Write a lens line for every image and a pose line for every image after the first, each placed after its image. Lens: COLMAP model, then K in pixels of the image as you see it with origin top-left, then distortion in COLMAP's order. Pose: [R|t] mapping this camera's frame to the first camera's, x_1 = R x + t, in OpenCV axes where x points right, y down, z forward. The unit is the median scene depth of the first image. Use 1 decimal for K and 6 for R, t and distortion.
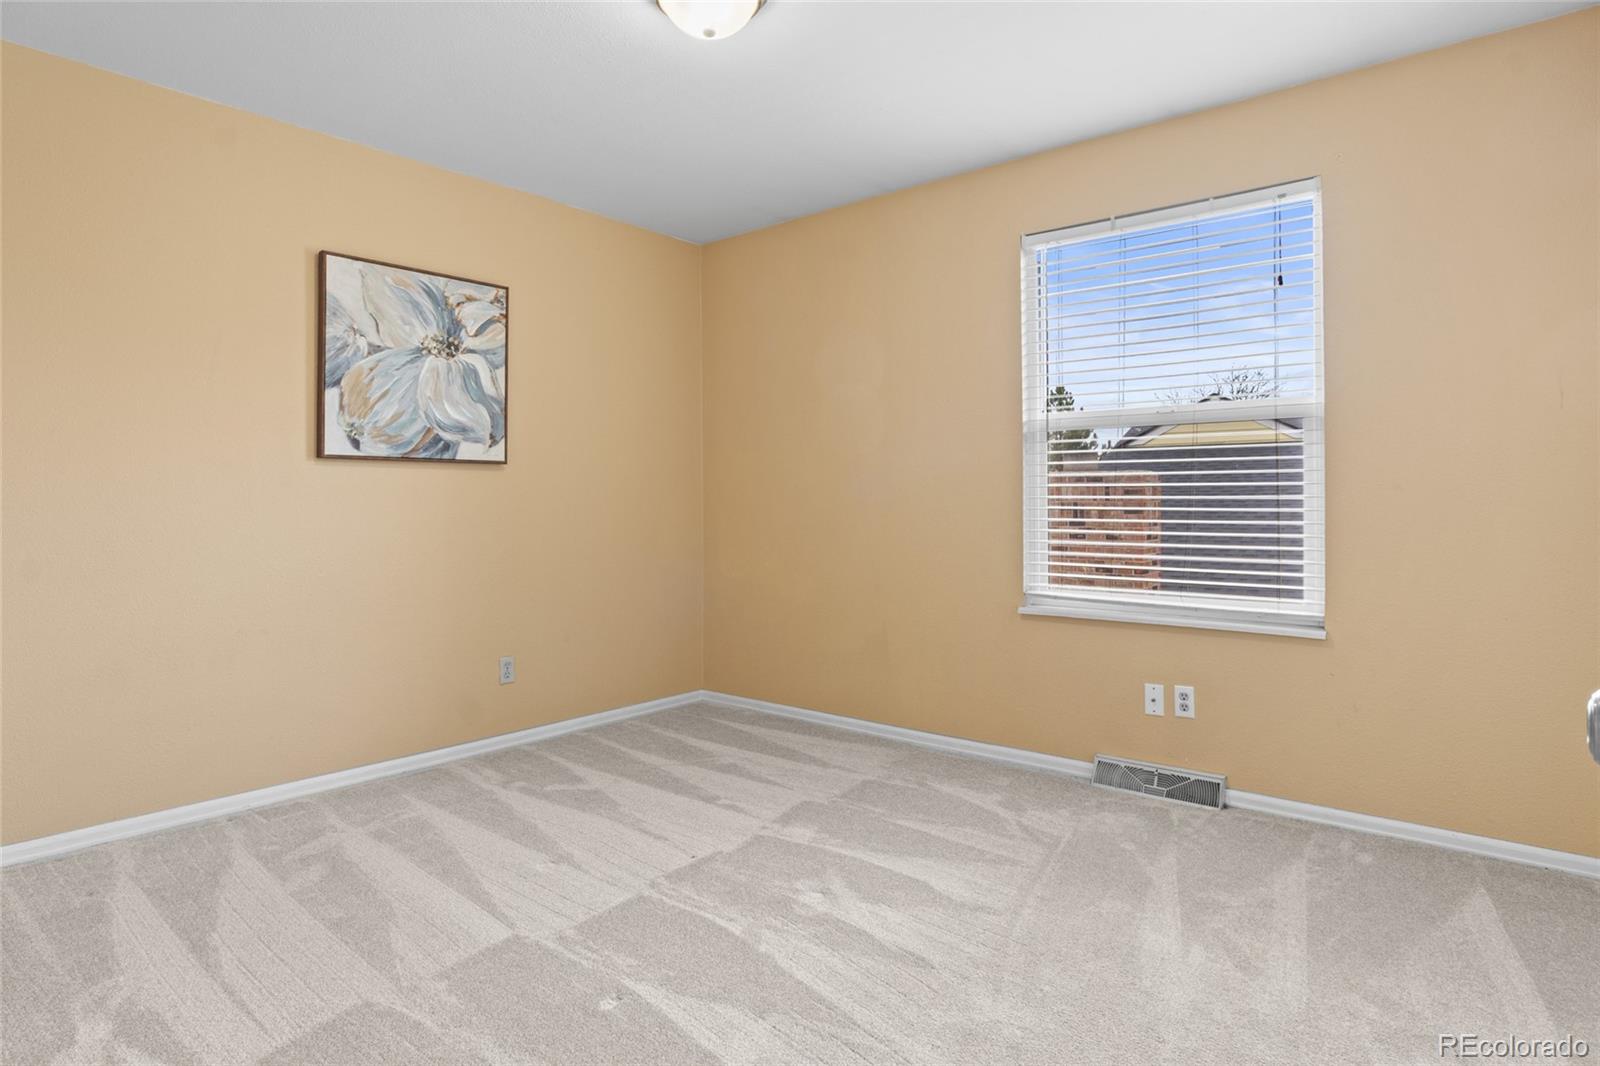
lens RADIAL K [[875.0, 0, 795.2], [0, 875.0, 499.9], [0, 0, 1]] dist [-0.024537, 0.002445]
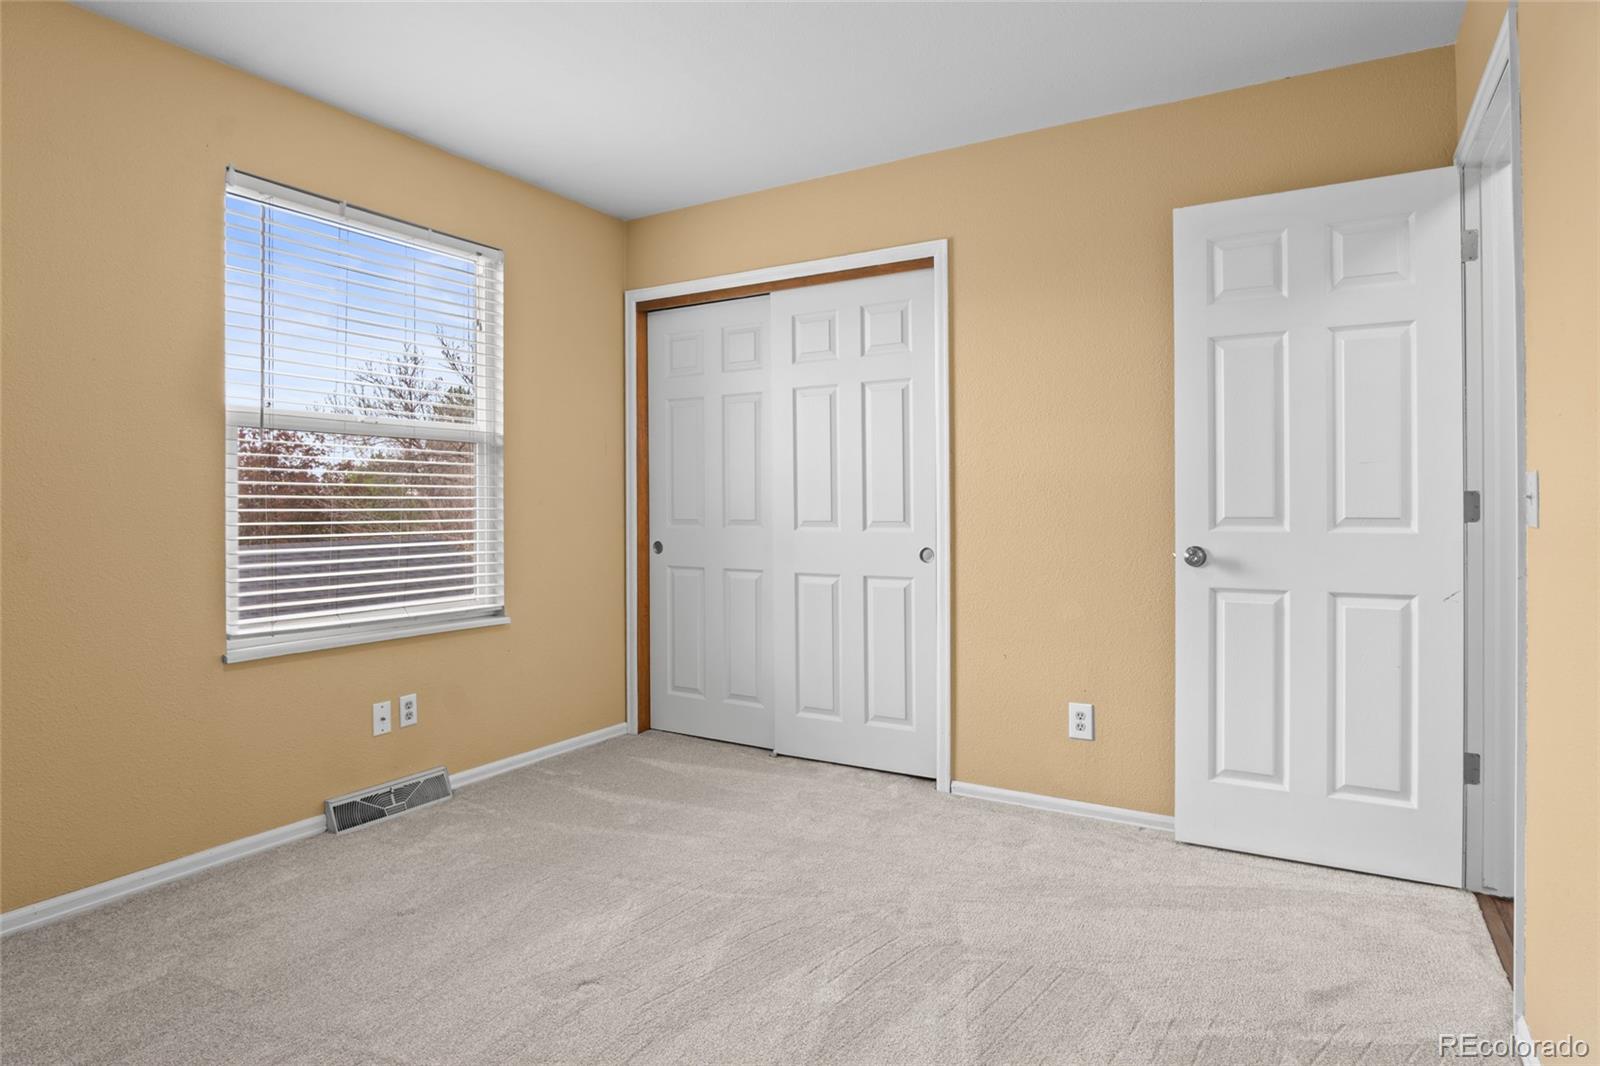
lens RADIAL K [[875.0, 0, 795.2], [0, 875.0, 499.9], [0, 0, 1]] dist [-0.024537, 0.002445]
pose [[-0.144011, 0.005988, 0.989558, -0.629128], [0.001815, 0.999982, -0.005787, -0.008083], [-0.989574, 0.000963, -0.144019, 0.698130]]
